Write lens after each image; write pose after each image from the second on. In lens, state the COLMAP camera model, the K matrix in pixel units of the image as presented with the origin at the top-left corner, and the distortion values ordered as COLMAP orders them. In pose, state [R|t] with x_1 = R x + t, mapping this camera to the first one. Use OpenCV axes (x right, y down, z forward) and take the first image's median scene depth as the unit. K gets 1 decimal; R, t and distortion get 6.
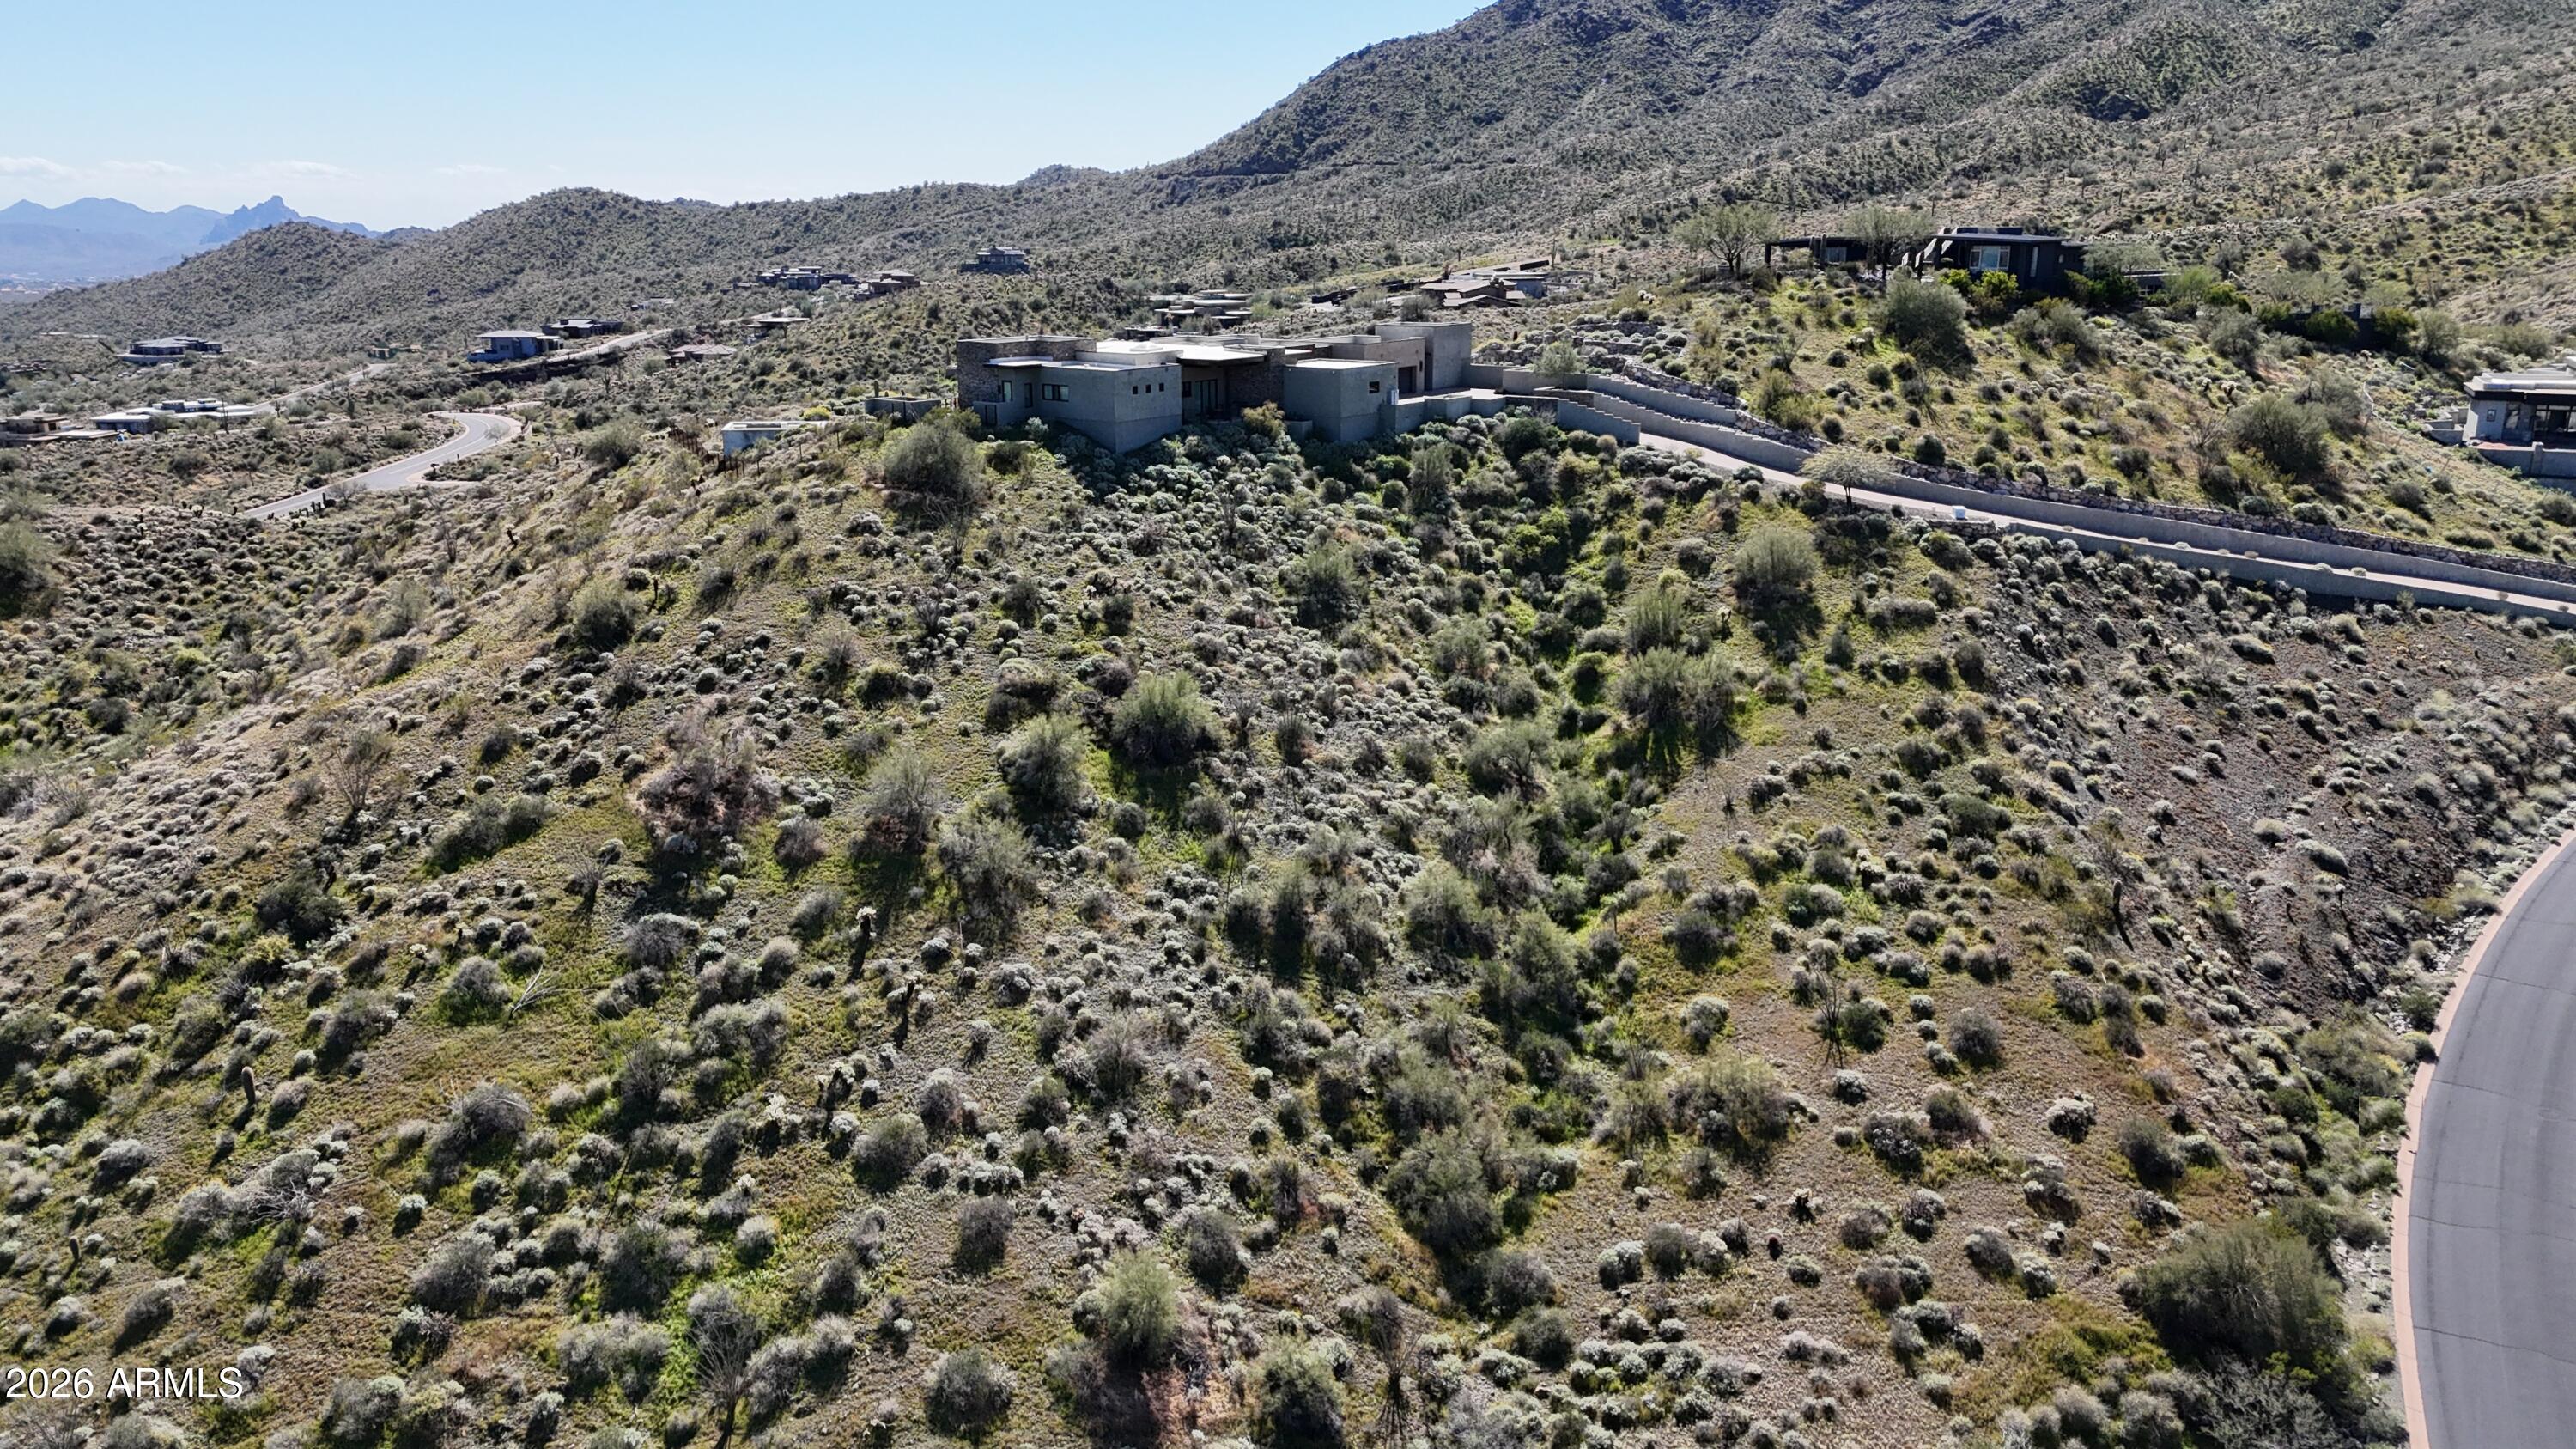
lens RADIAL K [[1885.4, 0, 1280.3], [0, 1885.4, 727.0], [0, 0, 1]] dist [0.086185, -0.082923]
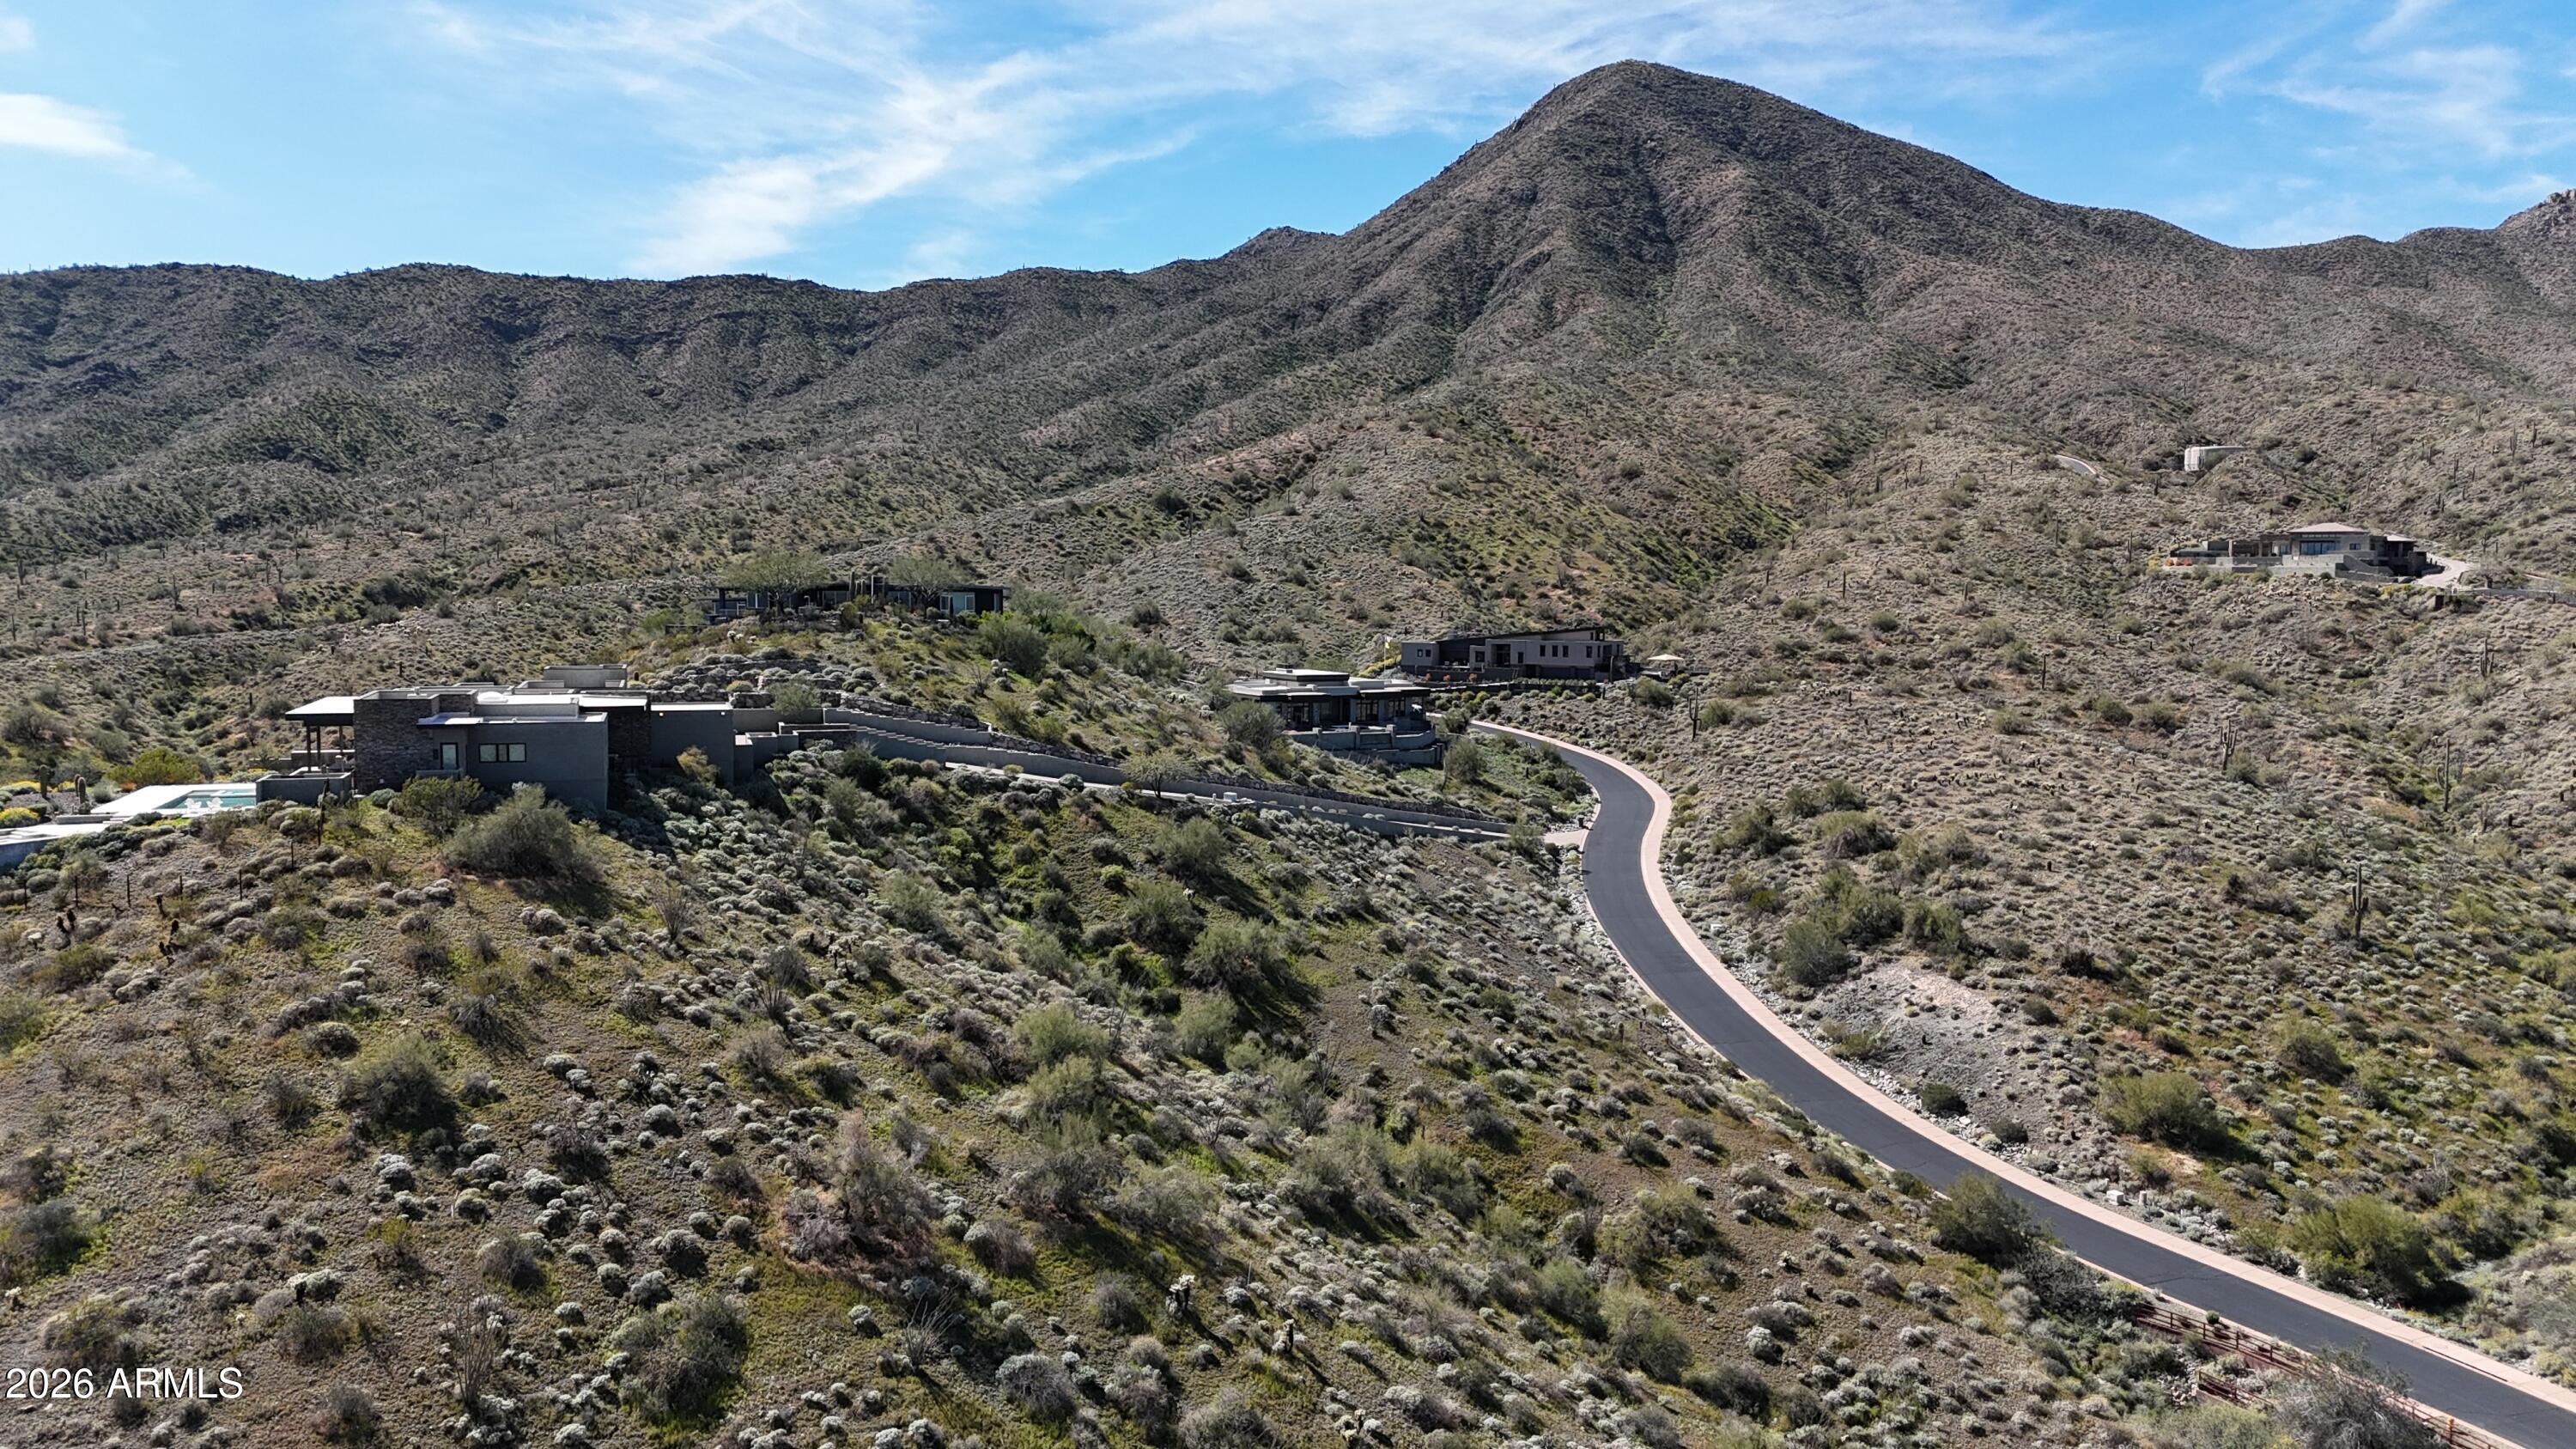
lens RADIAL K [[1885.4, 0, 1293.3], [0, 1885.4, 722.8], [0, 0, 1]] dist [0.086185, -0.082923]
pose [[0.578346, -0.057125, 0.813789, -0.556687], [0.202954, 0.976257, -0.075706, -0.052705], [-0.790143, 0.208946, 0.576208, 0.224746]]
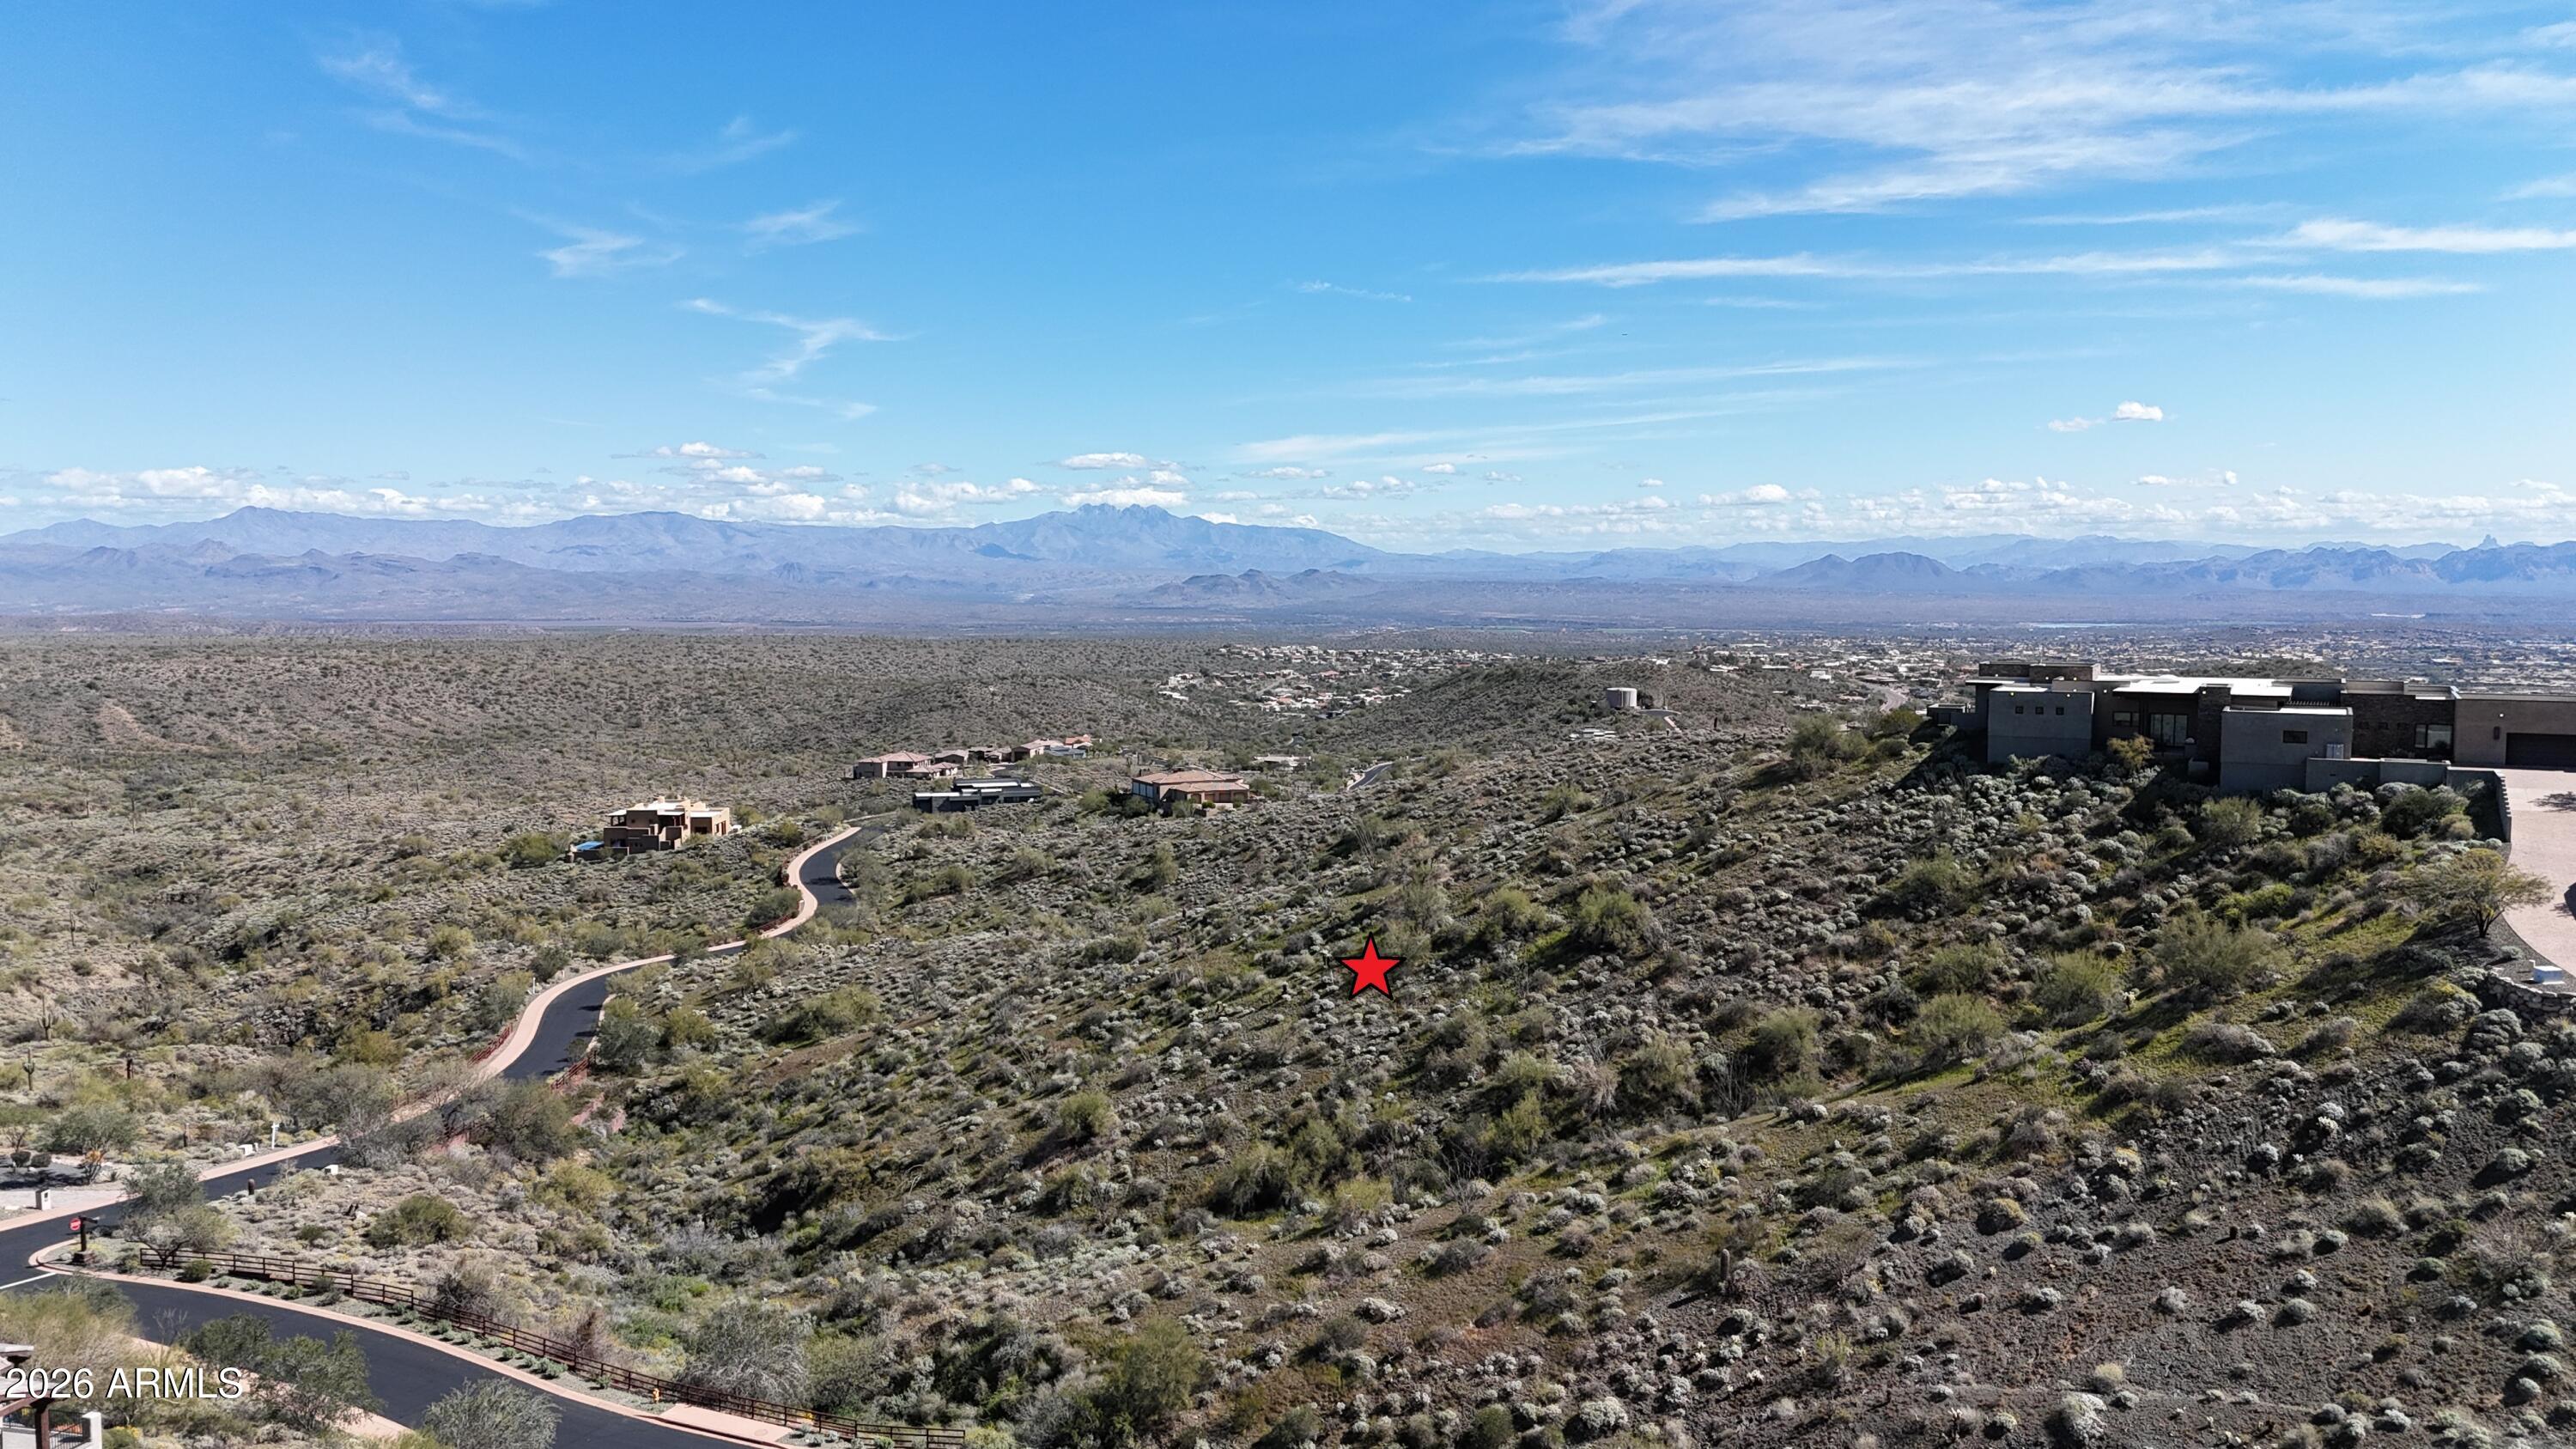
lens RADIAL K [[1885.4, 0, 1285.8], [0, 1885.4, 727.1], [0, 0, 1]] dist [0.086185, -0.082923]
pose [[0.136973, 0.086255, -0.986812, 0.923189], [-0.254318, 0.965872, 0.049124, -0.112045], [0.957372, 0.244236, 0.154235, 0.415842]]
